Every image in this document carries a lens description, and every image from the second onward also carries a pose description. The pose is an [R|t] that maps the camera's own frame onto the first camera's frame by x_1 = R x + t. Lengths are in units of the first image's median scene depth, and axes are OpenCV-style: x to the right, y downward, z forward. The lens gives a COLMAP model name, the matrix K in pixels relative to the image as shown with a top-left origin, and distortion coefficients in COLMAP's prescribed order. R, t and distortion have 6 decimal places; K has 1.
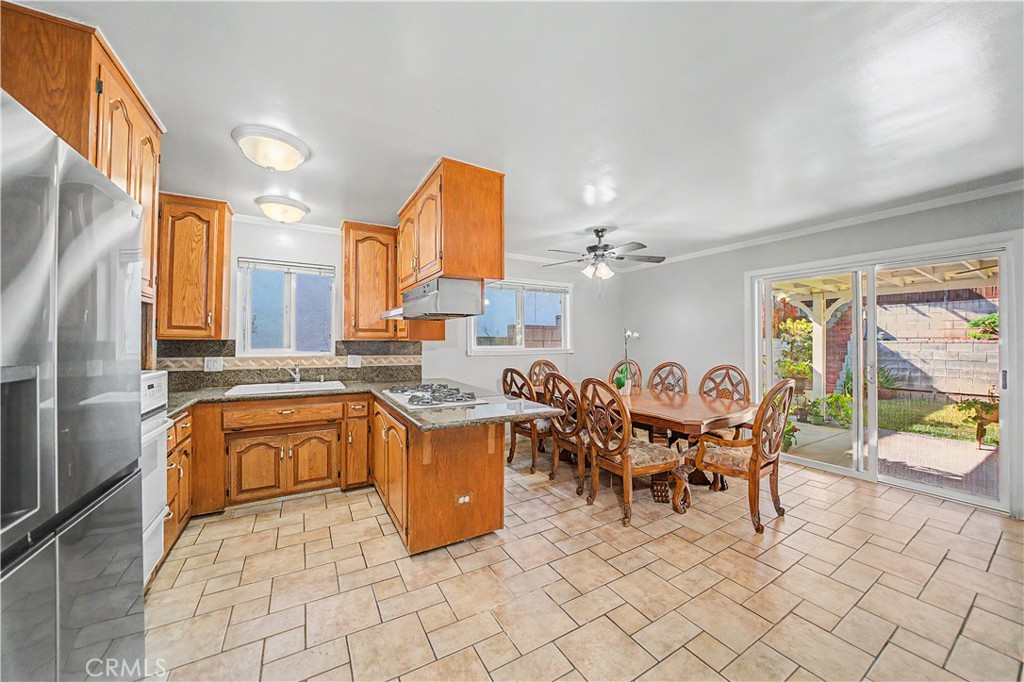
lens RADIAL K [[355.3, 0, 510.3], [0, 355.3, 338.0], [0, 0, 1]] dist [-0.019096, 0.001540]
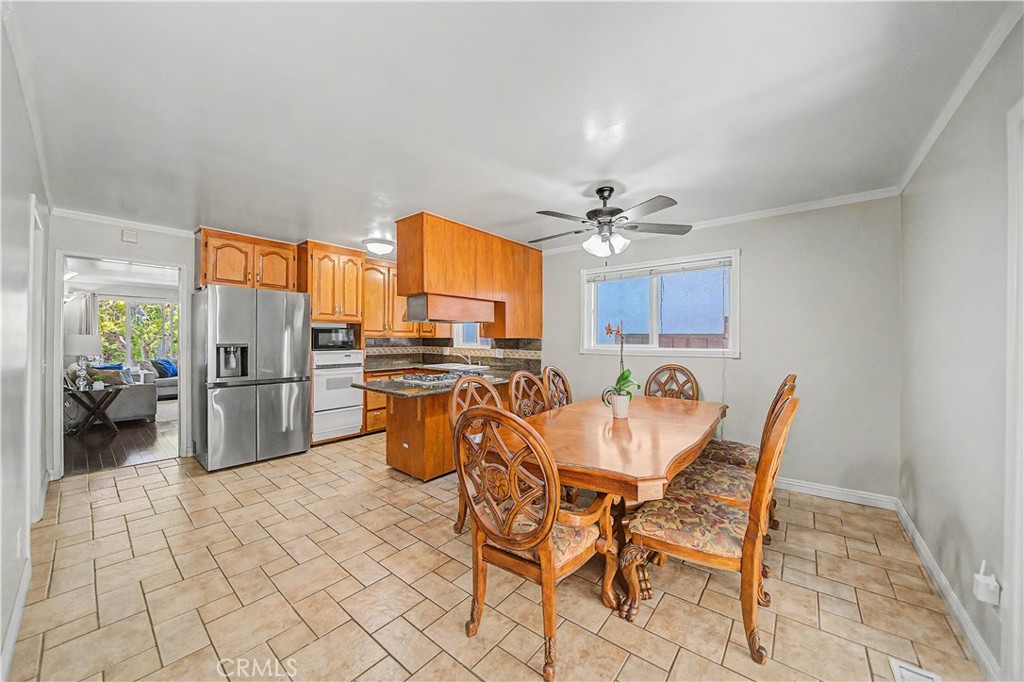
lens RADIAL K [[355.3, 0, 512.2], [0, 355.3, 340.1], [0, 0, 1]] dist [-0.019096, 0.001540]
pose [[0.362586, 0.004488, -0.931939, 1.090173], [0.004732, 0.999967, 0.006657, 0.006414], [0.931938, -0.006824, 0.362553, 0.682514]]
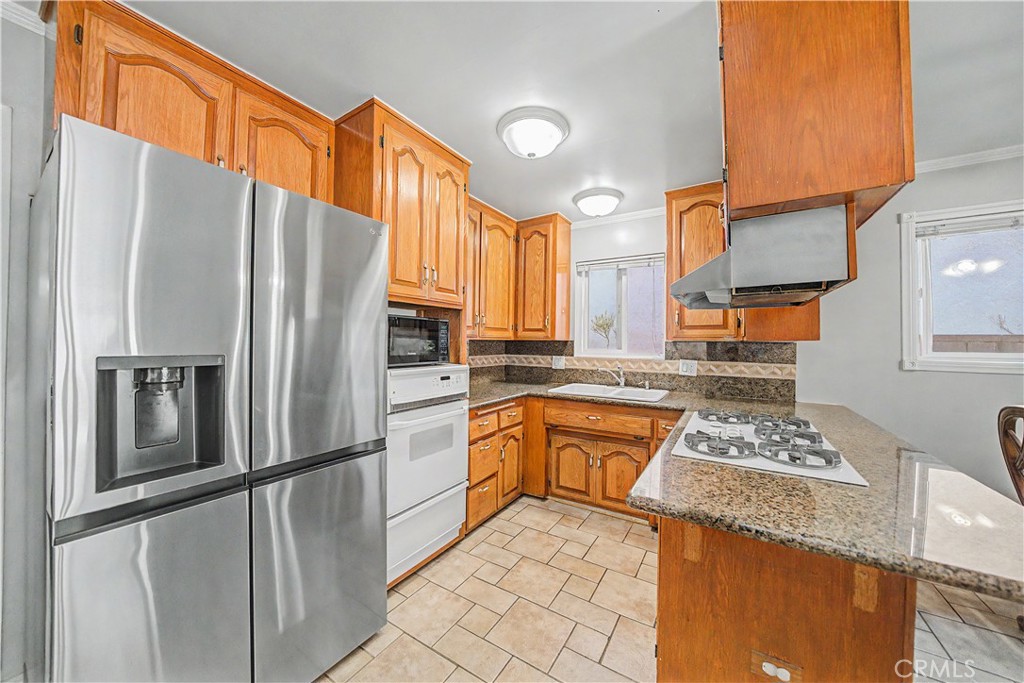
lens RADIAL K [[355.3, 0, 516.9], [0, 355.3, 340.7], [0, 0, 1]] dist [-0.019096, 0.001540]
pose [[0.475315, -0.003650, -0.879808, 0.089577], [0.001787, 0.999993, -0.003184, 0.009535], [0.879814, -0.000059, 0.475318, 0.365893]]
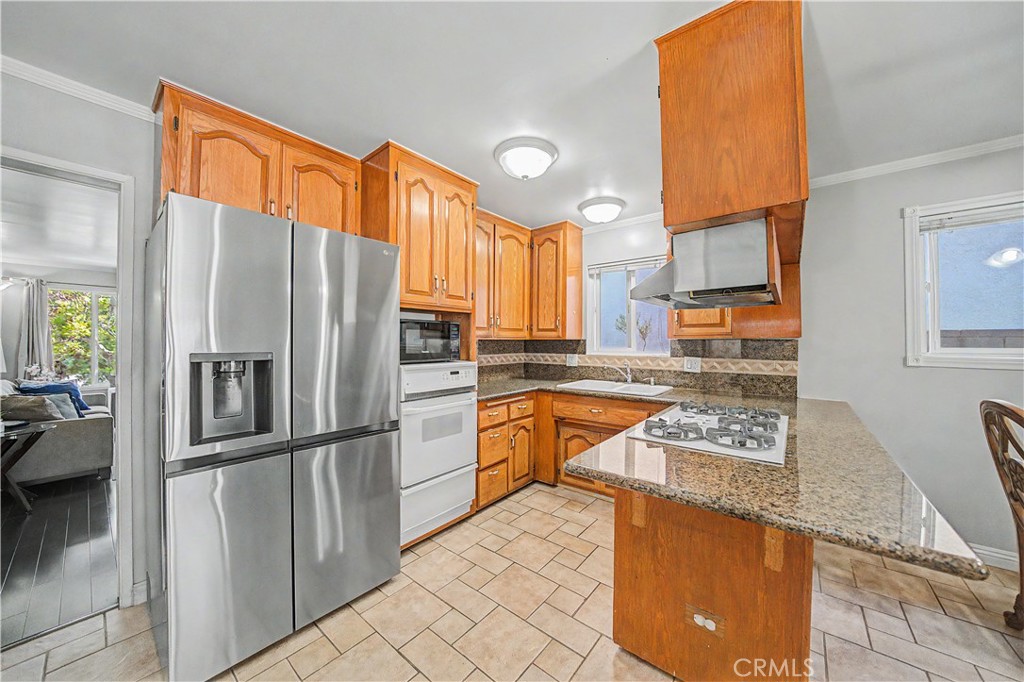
lens RADIAL K [[355.3, 0, 518.0], [0, 355.3, 339.6], [0, 0, 1]] dist [-0.019096, 0.001540]
pose [[0.365926, -0.009291, -0.930597, 0.215980], [0.010328, 0.999929, -0.005922, 0.011179], [0.930586, -0.007444, 0.365996, 0.412772]]
